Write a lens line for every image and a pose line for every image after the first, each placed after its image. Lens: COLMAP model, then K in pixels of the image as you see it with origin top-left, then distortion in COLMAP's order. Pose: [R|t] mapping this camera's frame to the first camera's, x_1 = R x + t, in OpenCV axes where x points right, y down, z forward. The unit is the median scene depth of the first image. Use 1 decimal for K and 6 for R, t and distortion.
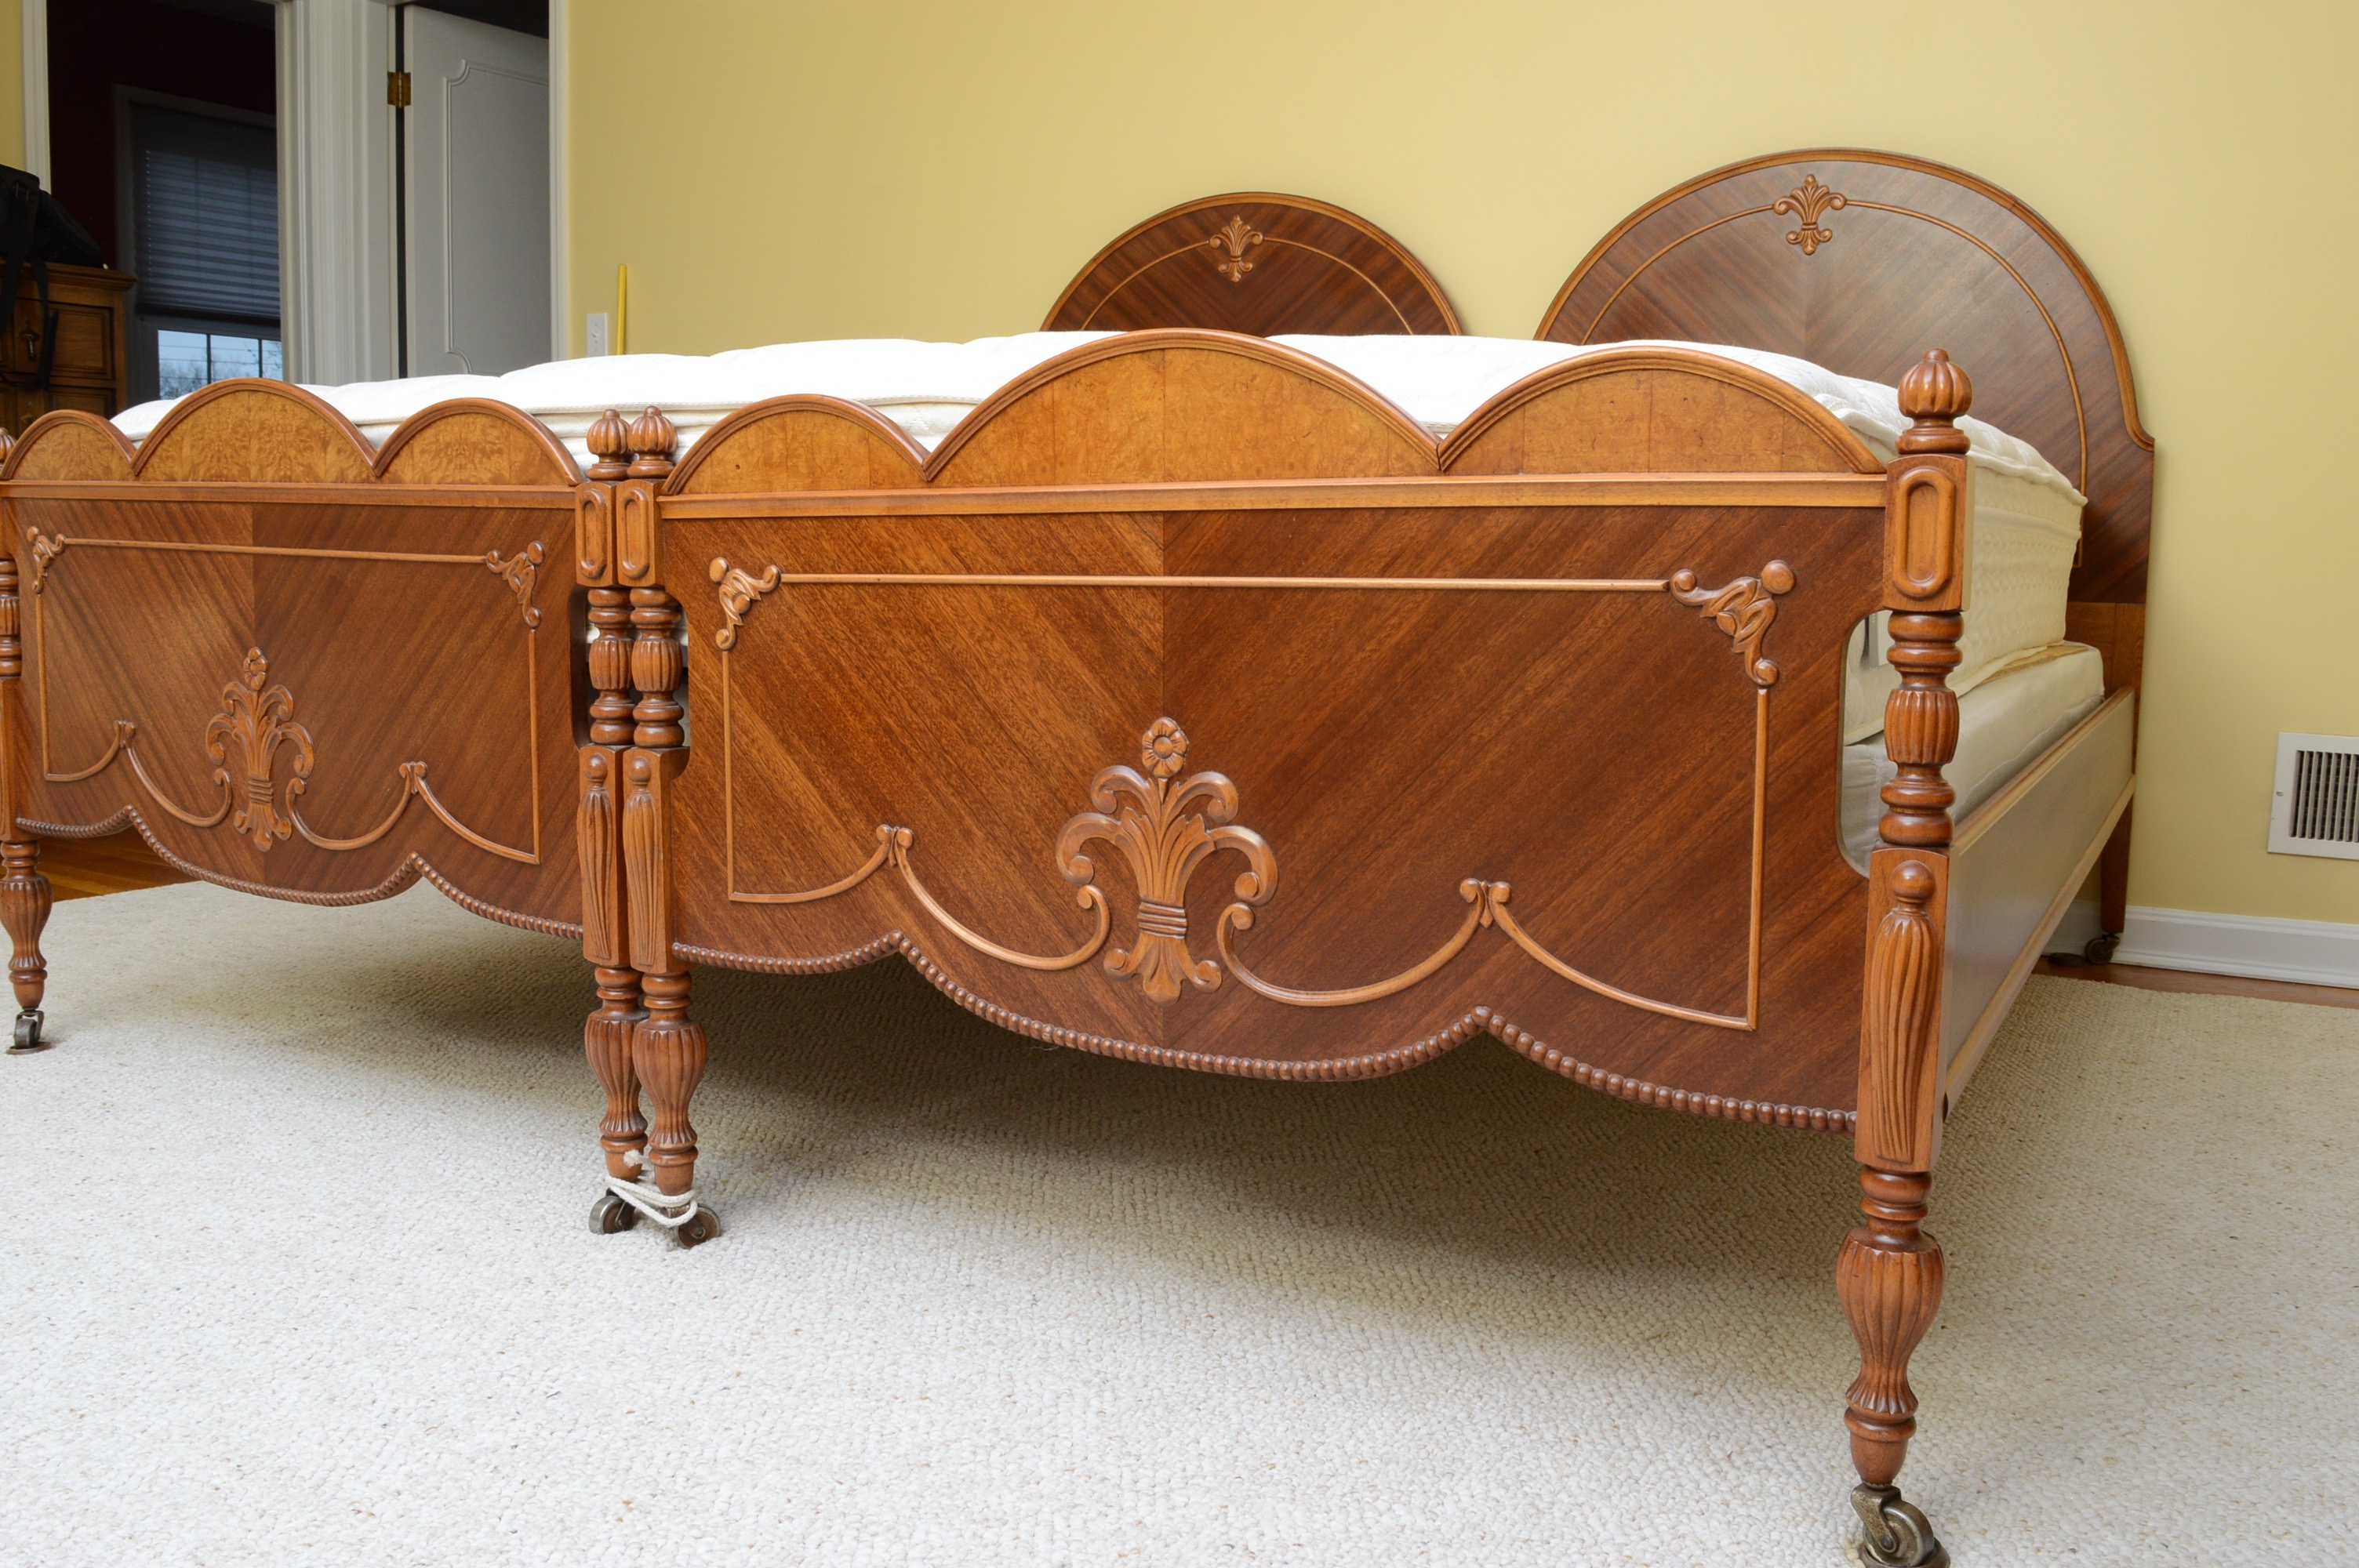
lens RADIAL K [[1892.0, 0, 1172.6], [0, 1892.0, 781.6], [0, 0, 1]] dist [-0.099221, 0.023501]
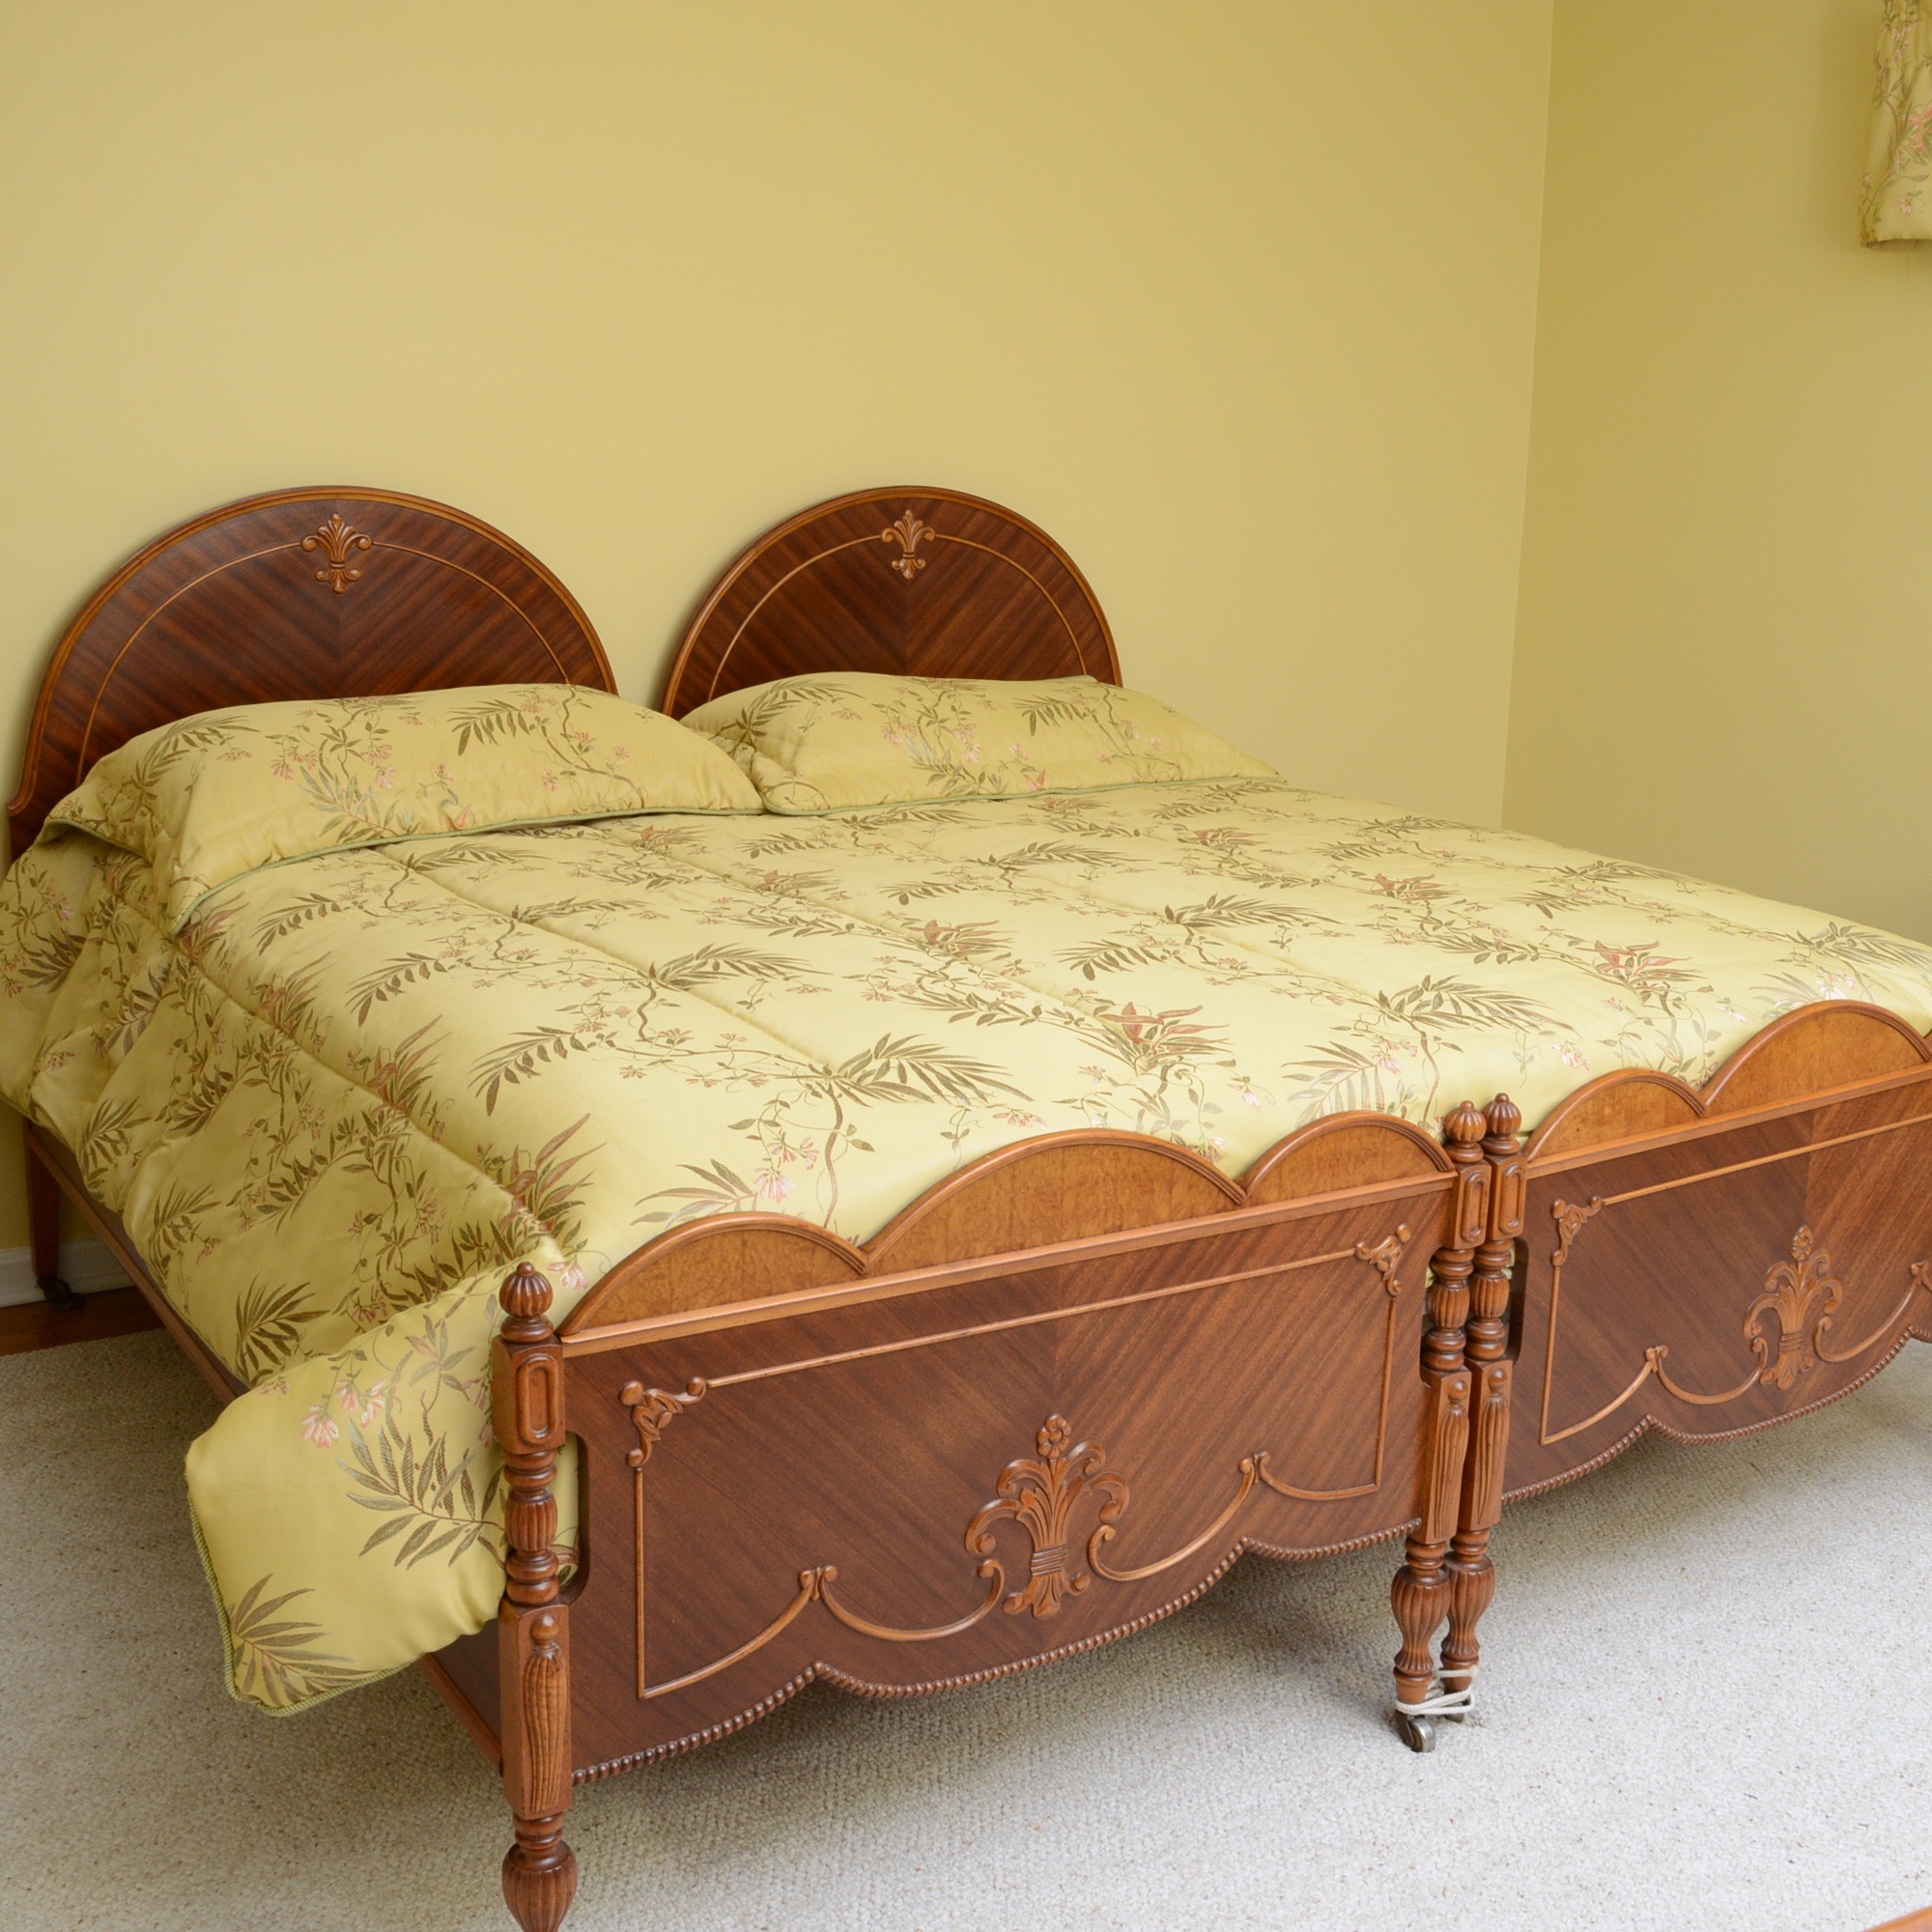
lens RADIAL K [[2325.5, 0, 941.2], [0, 2325.5, 977.7], [0, 0, 1]] dist [-0.098915, 0.002909]
pose [[0.460930, -0.214149, 0.861211, -1.972777], [0.099818, 0.976800, 0.189468, -0.680974], [-0.881805, -0.001367, 0.471612, 0.700490]]
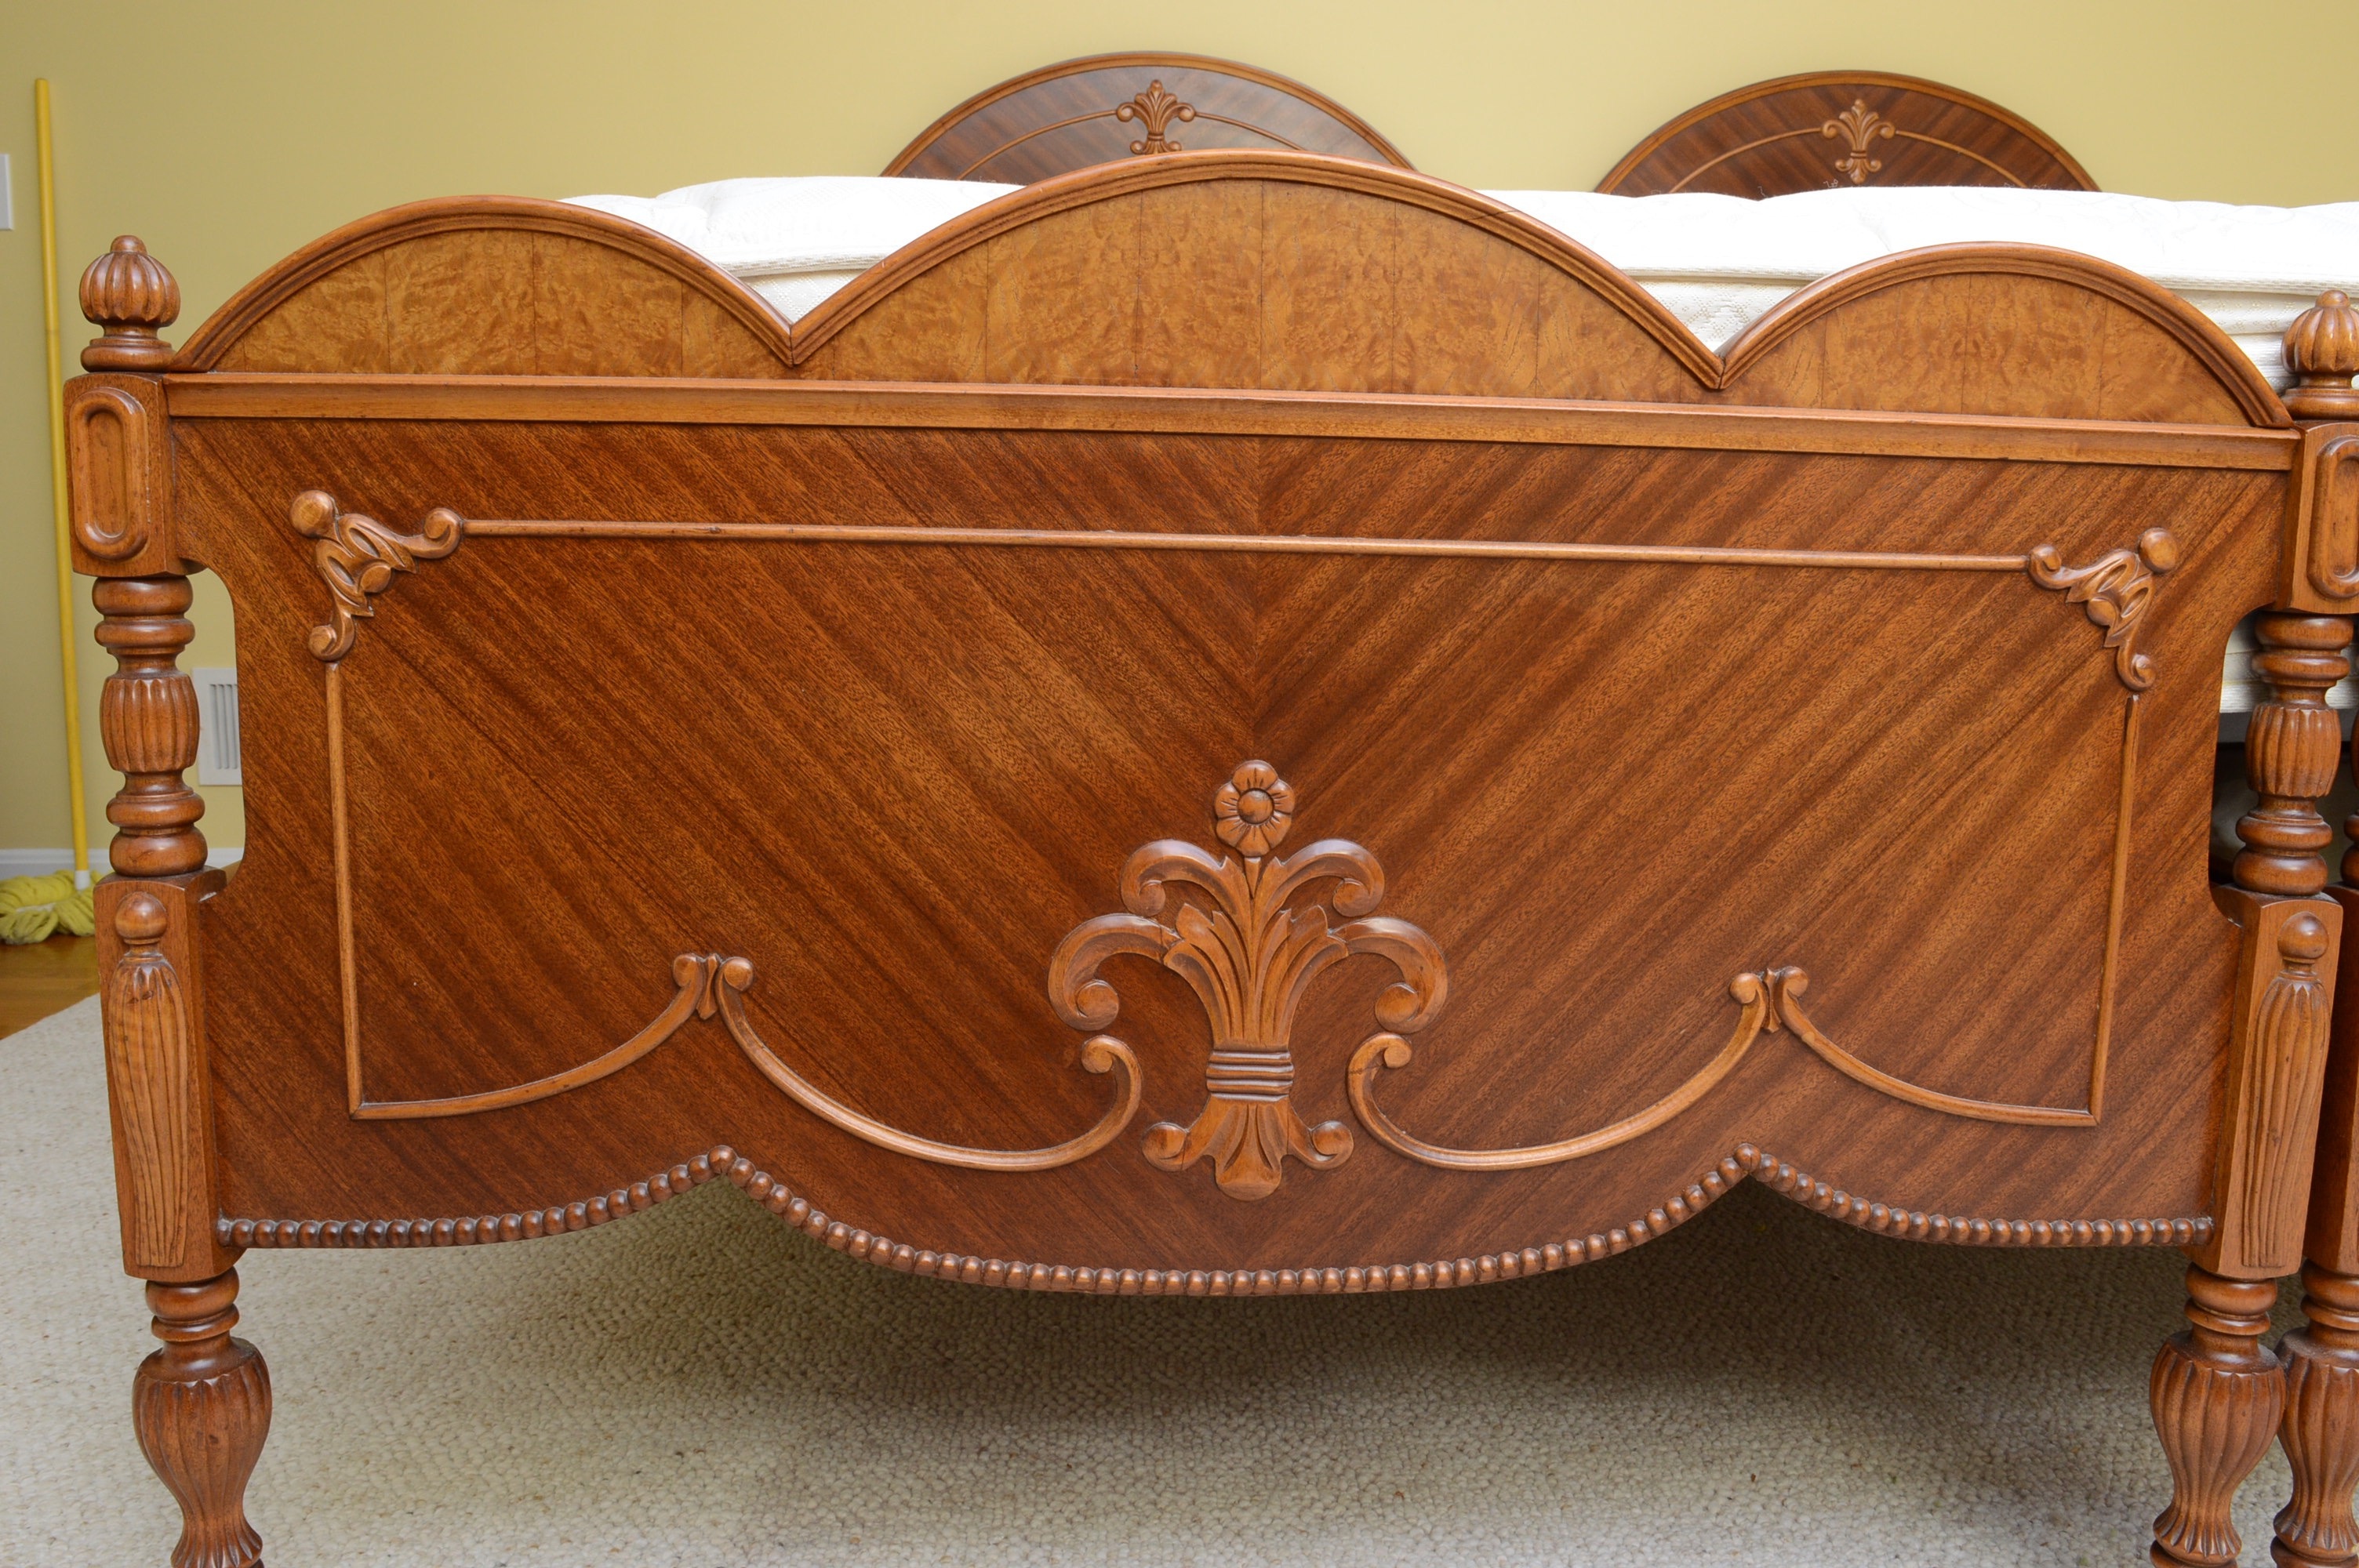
lens RADIAL K [[1922.6, 0, 1166.0], [0, 1922.6, 784.1], [0, 0, 1]] dist [-0.093776, 0.009641]
pose [[0.844029, -0.090713, 0.528570, -1.035823], [0.076499, 0.995877, 0.048757, -0.124344], [-0.530814, -0.000718, 0.847488, 0.837702]]
